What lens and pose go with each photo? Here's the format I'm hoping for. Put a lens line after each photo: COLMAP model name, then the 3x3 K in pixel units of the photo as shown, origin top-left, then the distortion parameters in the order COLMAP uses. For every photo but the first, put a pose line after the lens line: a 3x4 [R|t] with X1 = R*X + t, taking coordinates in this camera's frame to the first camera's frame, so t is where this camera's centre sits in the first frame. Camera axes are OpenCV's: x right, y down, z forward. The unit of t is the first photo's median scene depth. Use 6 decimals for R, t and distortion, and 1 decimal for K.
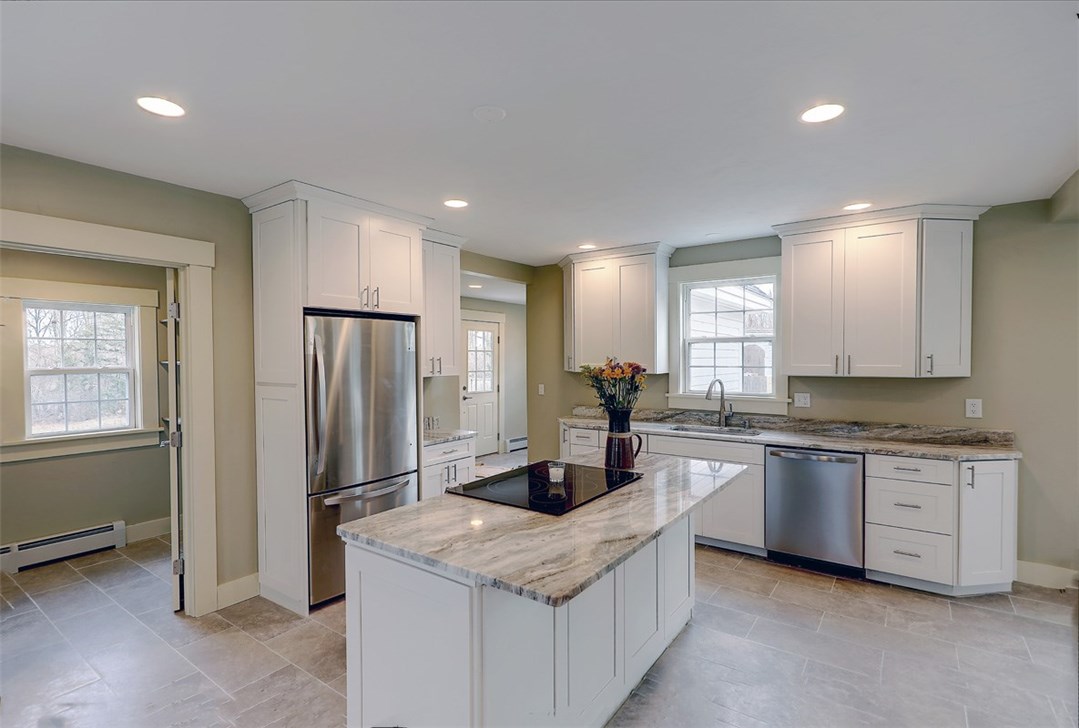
lens RADIAL K [[528.3, 0, 542.1], [0, 528.3, 362.2], [0, 0, 1]] dist [0.000408, -0.000024]
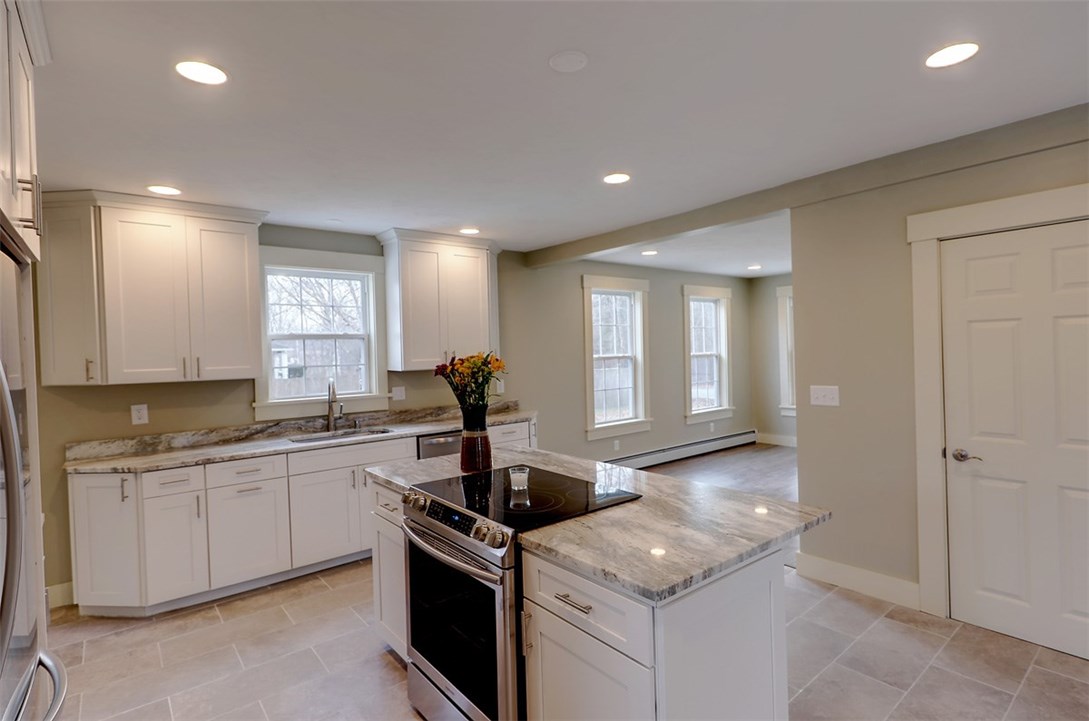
lens RADIAL K [[533.2, 0, 547.8], [0, 533.2, 361.8], [0, 0, 1]] dist [0.000408, -0.000024]
pose [[0.267189, -0.025301, 0.963312, -0.456211], [0.035238, 0.999243, 0.016471, -0.000205], [-0.963000, 0.029545, 0.267879, 0.397042]]
